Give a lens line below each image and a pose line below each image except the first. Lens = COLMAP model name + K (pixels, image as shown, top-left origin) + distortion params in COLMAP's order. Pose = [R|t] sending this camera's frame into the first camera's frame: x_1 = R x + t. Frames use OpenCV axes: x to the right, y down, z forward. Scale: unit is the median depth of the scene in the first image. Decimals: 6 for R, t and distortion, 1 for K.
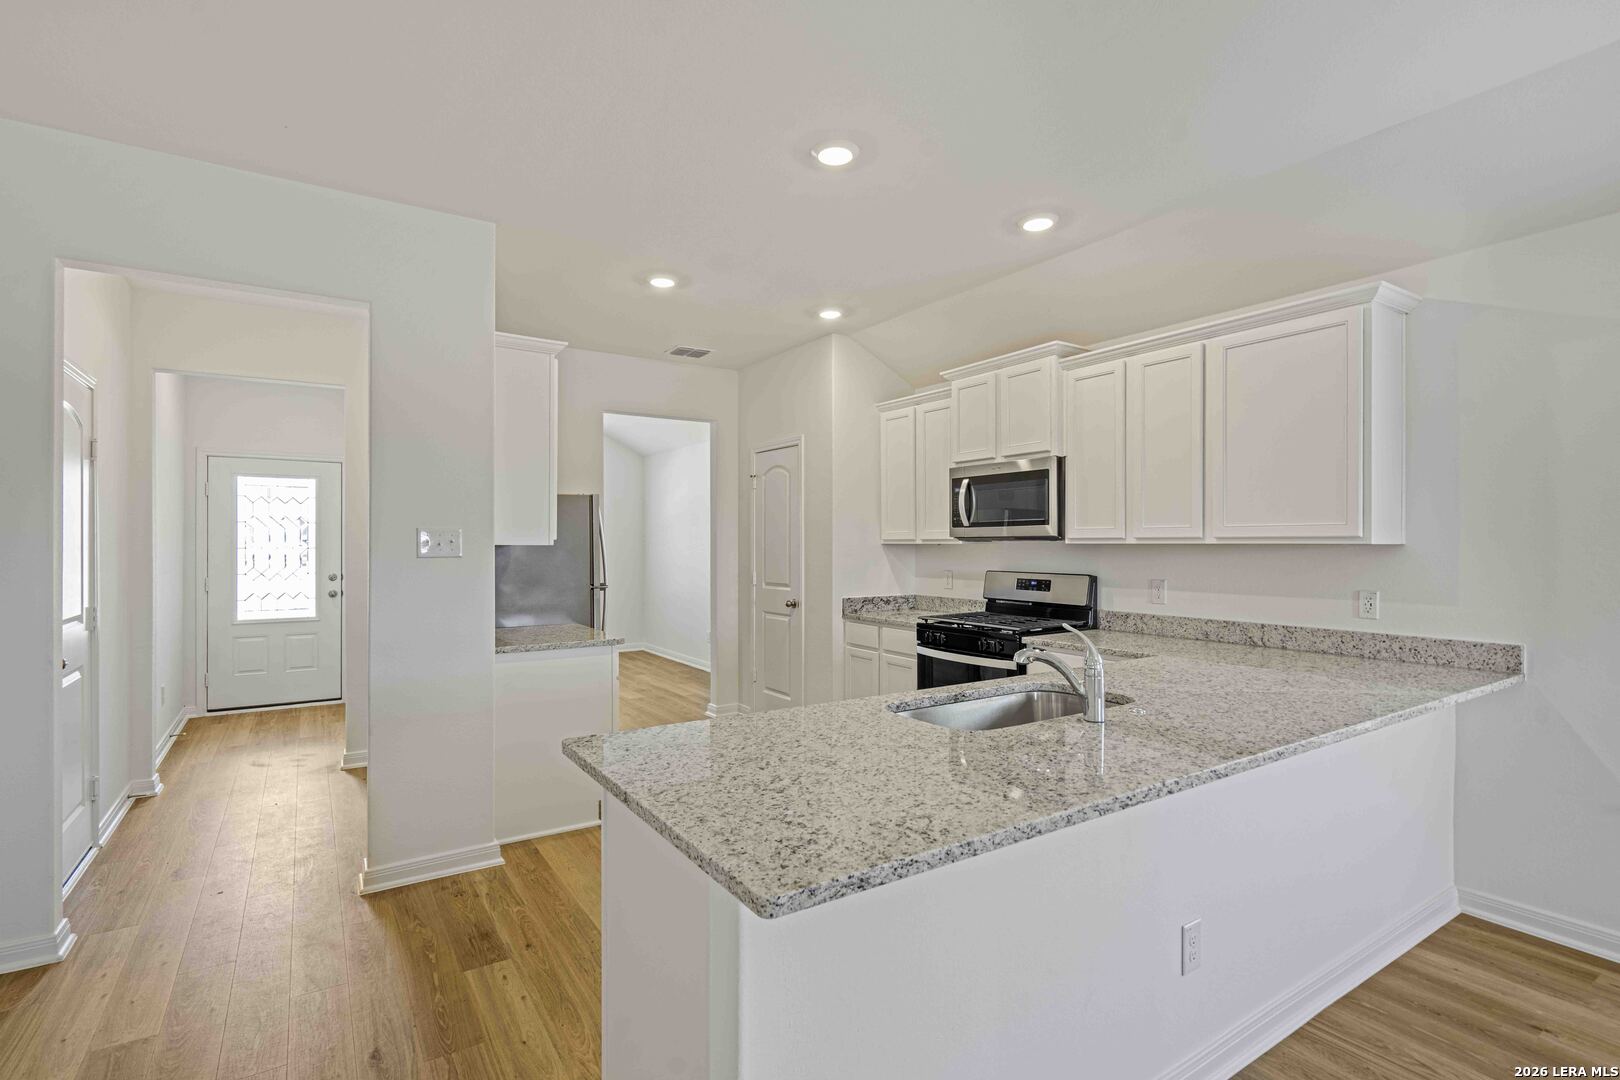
lens RADIAL K [[766.6, 0, 804.9], [0, 766.6, 542.4], [0, 0, 1]] dist [-0.002058, 0.000526]
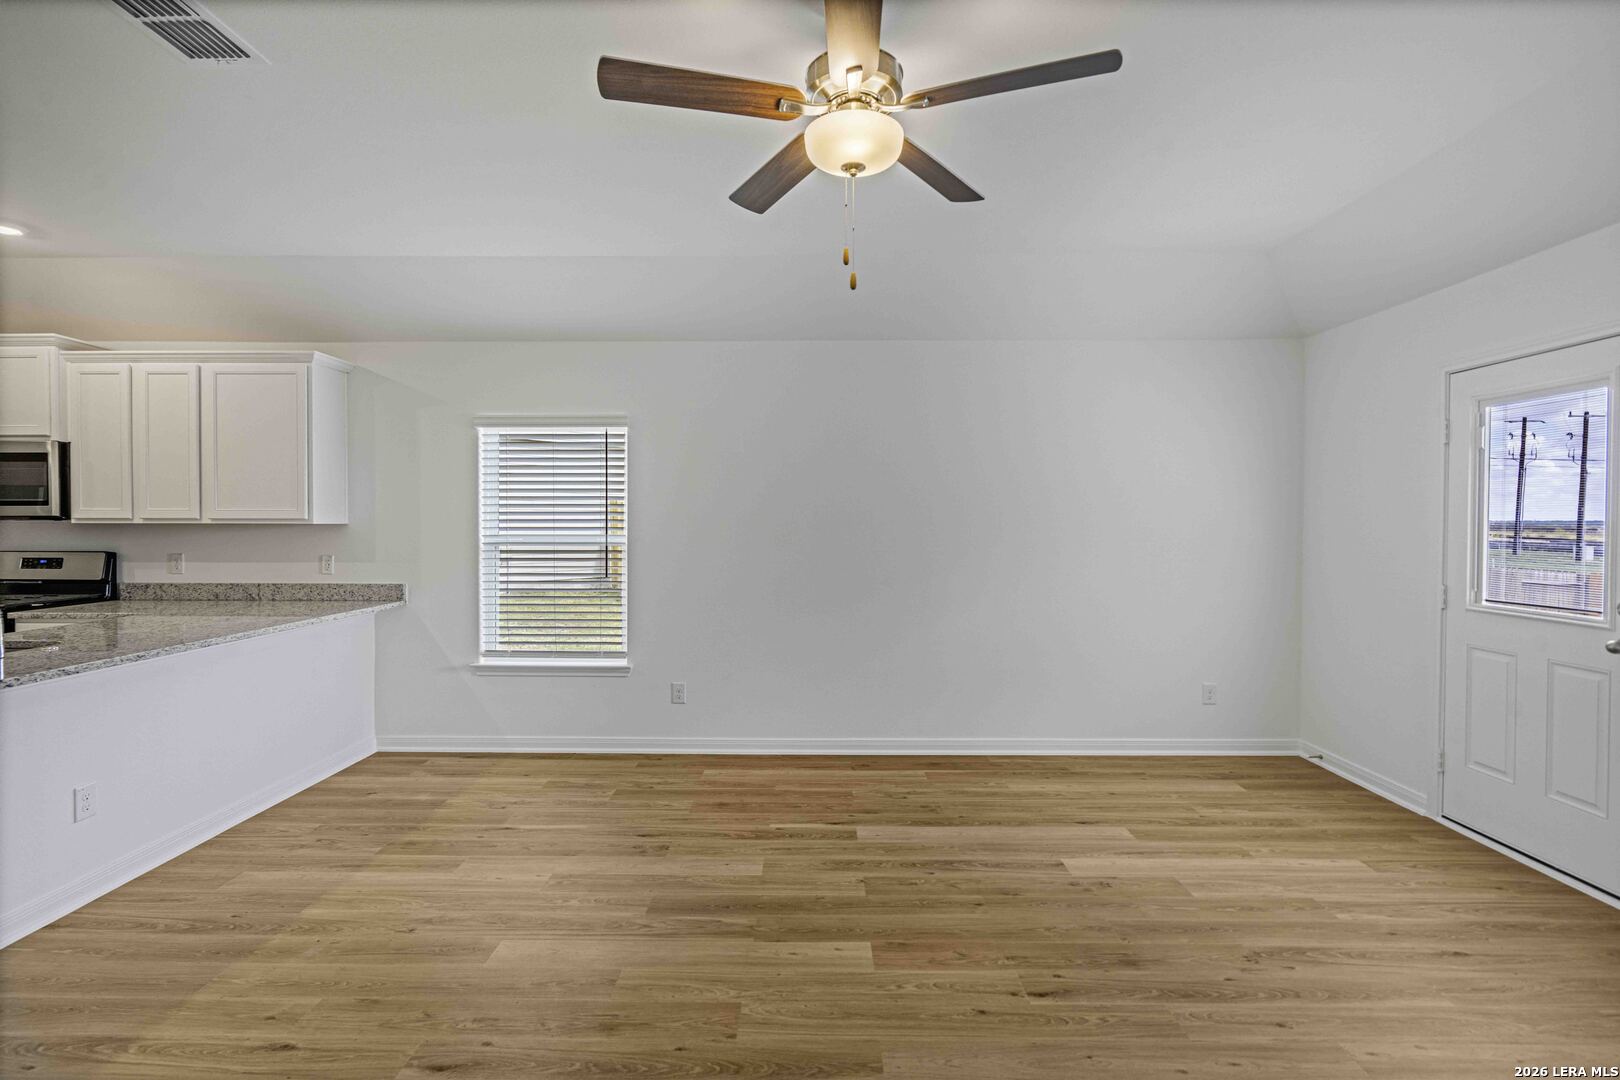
lens RADIAL K [[735.4, 0, 806.1], [0, 735.4, 535.9], [0, 0, 1]] dist [-0.003601, 0.001306]
pose [[0.555605, -0.012878, 0.831346, 0.056329], [-0.002964, 0.999843, 0.017469, -0.001457], [-0.831441, -0.012170, 0.555480, -0.440625]]
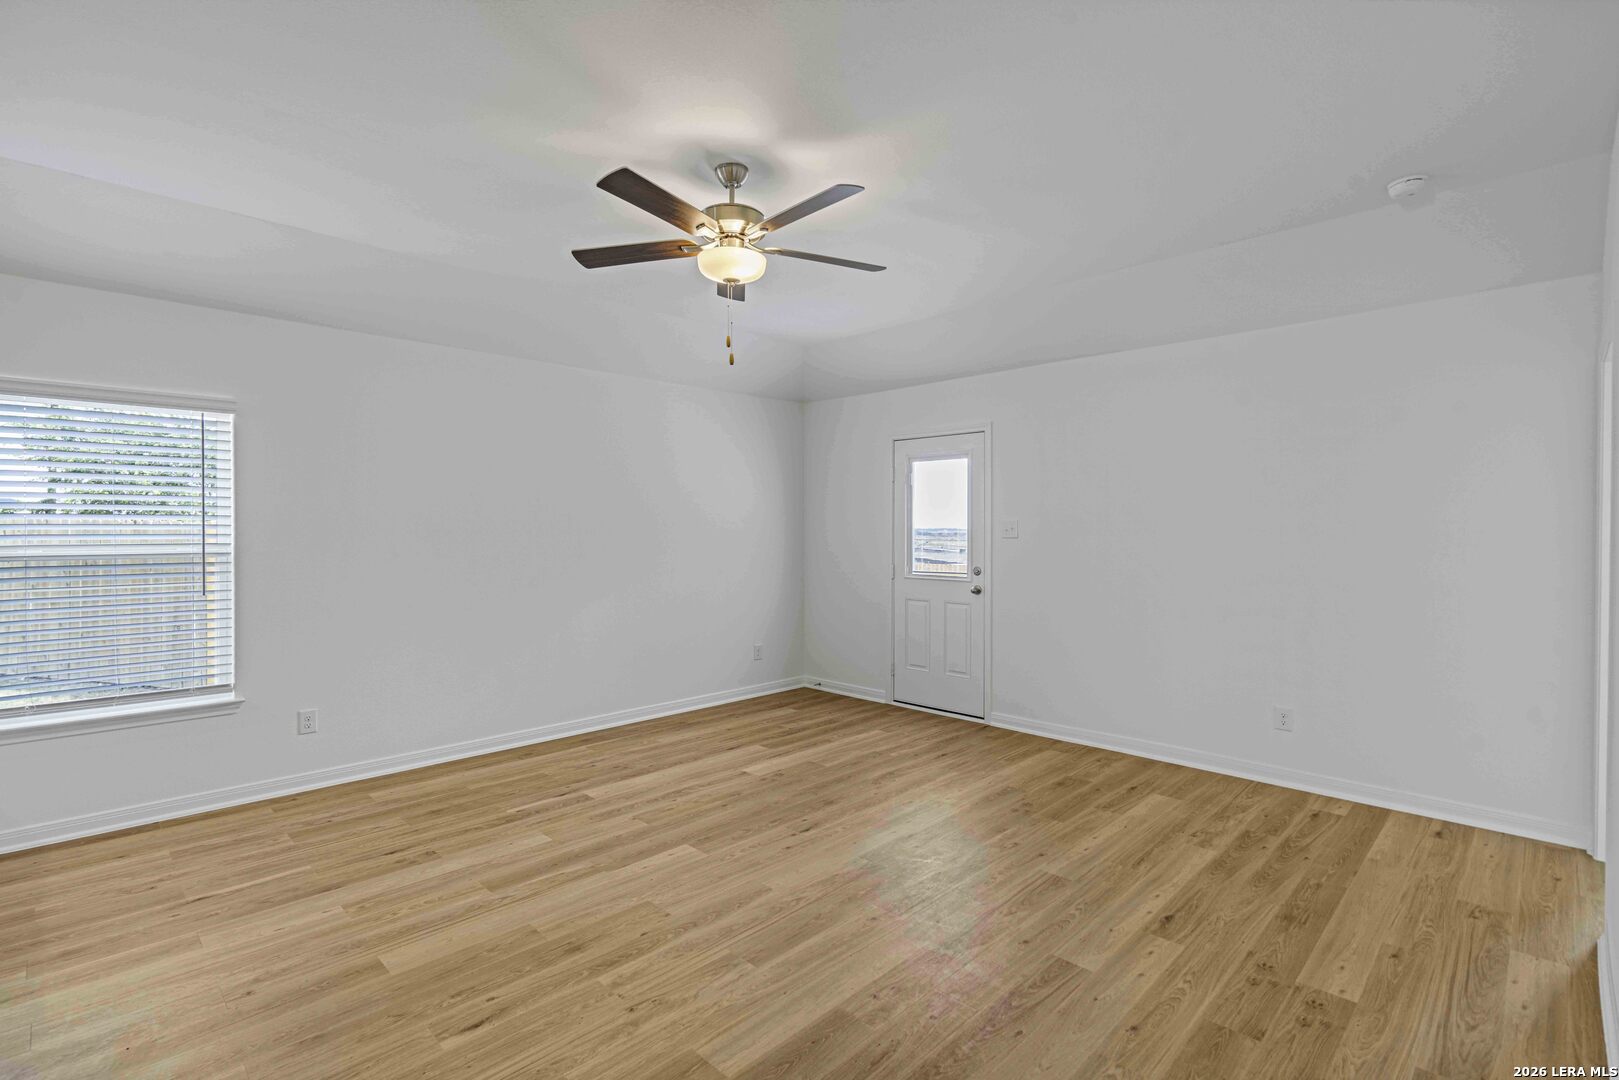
lens RADIAL K [[754.4, 0, 809.5], [0, 754.4, 540.0], [0, 0, 1]] dist [-0.003770, 0.000101]
pose [[-0.211502, -0.011445, 0.977310, -0.250532], [-0.001119, 0.999934, 0.011468, 0.001884], [-0.977377, 0.001332, -0.211501, -0.104375]]
